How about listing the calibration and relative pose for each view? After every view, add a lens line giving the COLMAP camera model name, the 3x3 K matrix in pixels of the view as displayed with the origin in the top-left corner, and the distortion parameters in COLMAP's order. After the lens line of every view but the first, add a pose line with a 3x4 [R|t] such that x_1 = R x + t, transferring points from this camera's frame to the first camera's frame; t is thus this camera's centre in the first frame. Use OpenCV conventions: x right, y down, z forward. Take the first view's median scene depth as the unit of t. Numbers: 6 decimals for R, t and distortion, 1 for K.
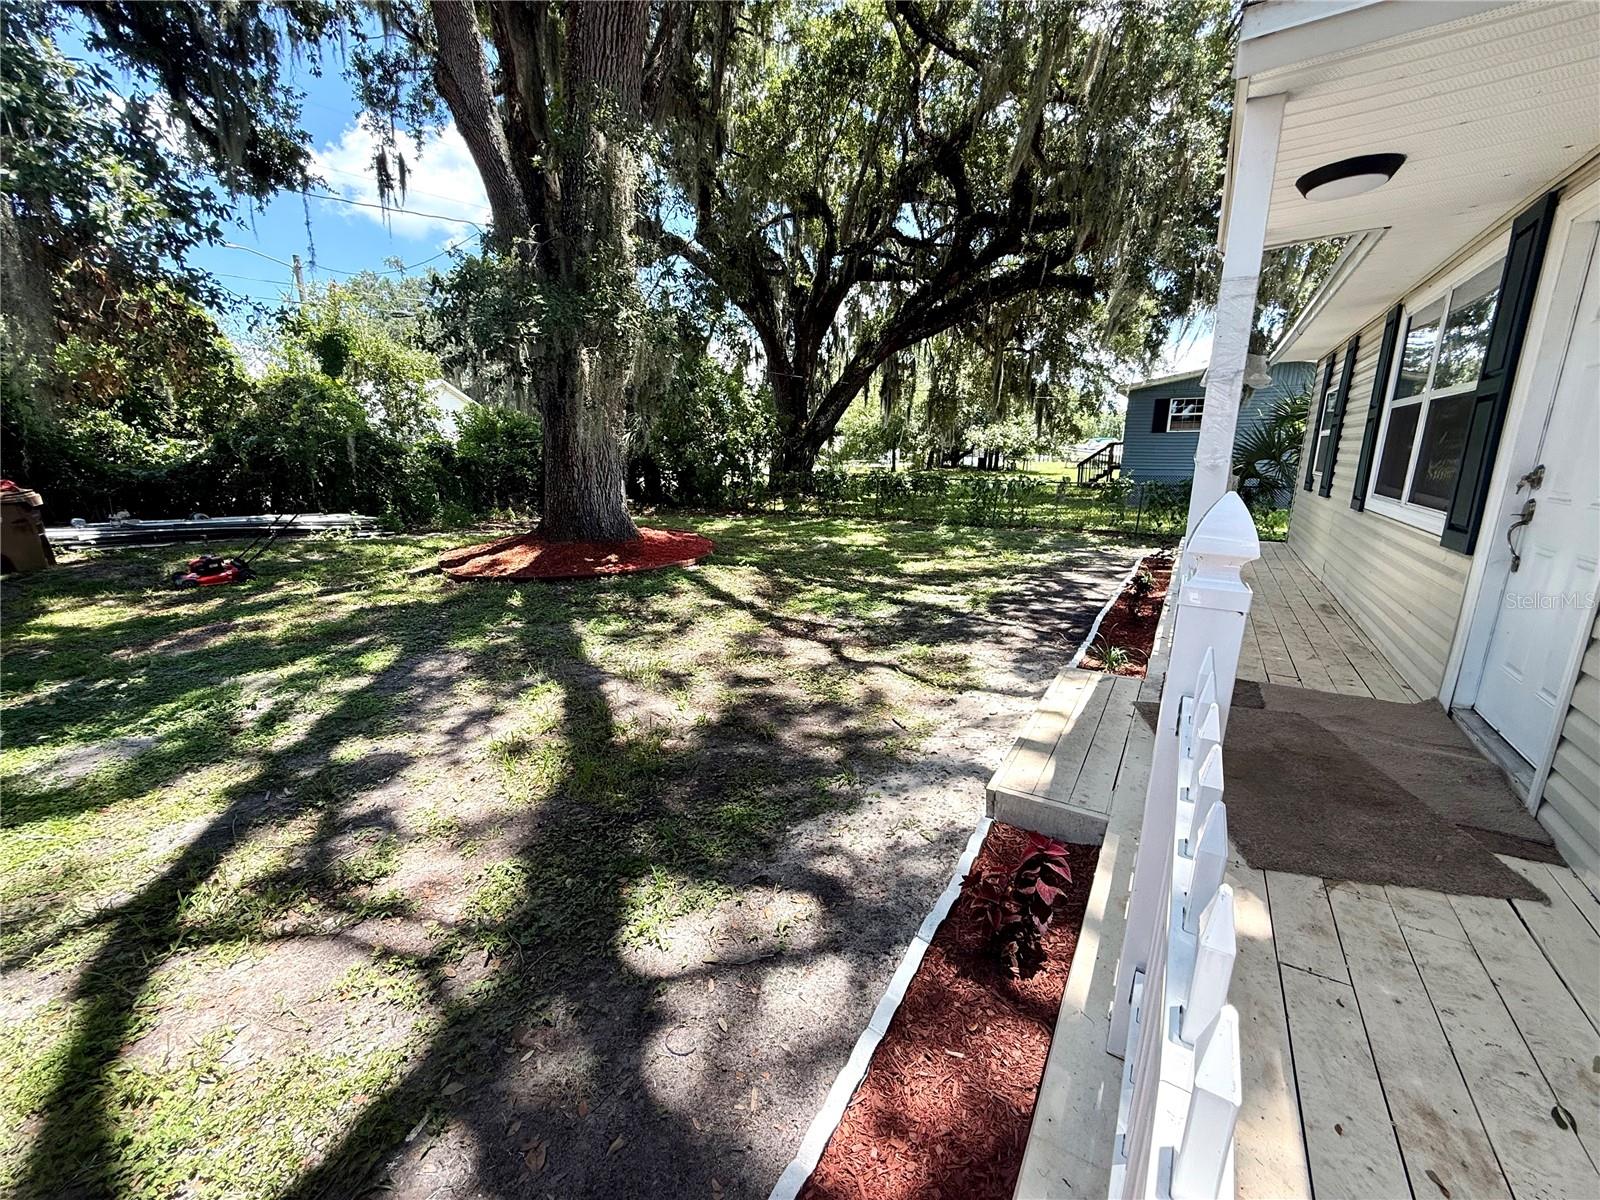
lens RADIAL K [[642.4, 0, 796.3], [0, 642.4, 602.9], [0, 0, 1]] dist [0.000581, -0.000125]
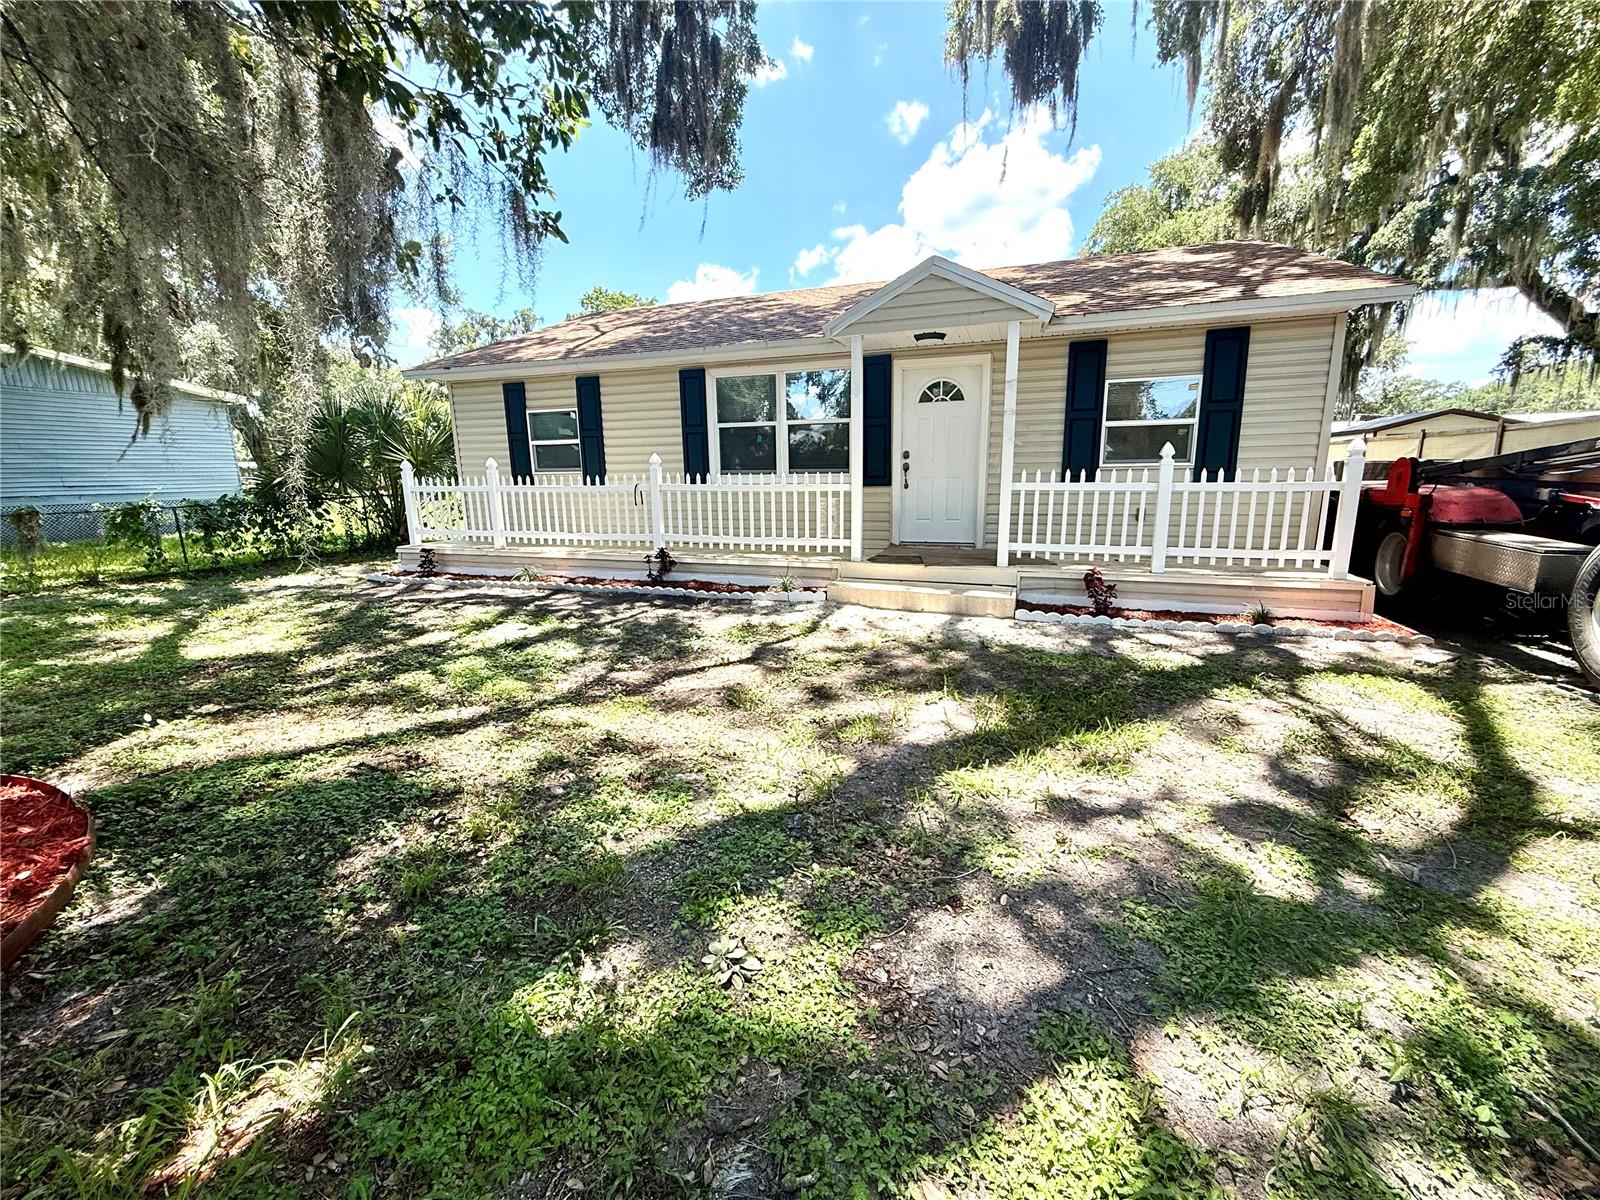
lens RADIAL K [[642.4, 0, 798.2], [0, 642.4, 596.6], [0, 0, 1]] dist [0.000581, -0.000125]
pose [[-0.217745, -0.188311, 0.957667, -1.009628], [0.244983, 0.939252, 0.240392, -0.253866], [-0.944759, 0.286956, -0.158385, 1.301721]]
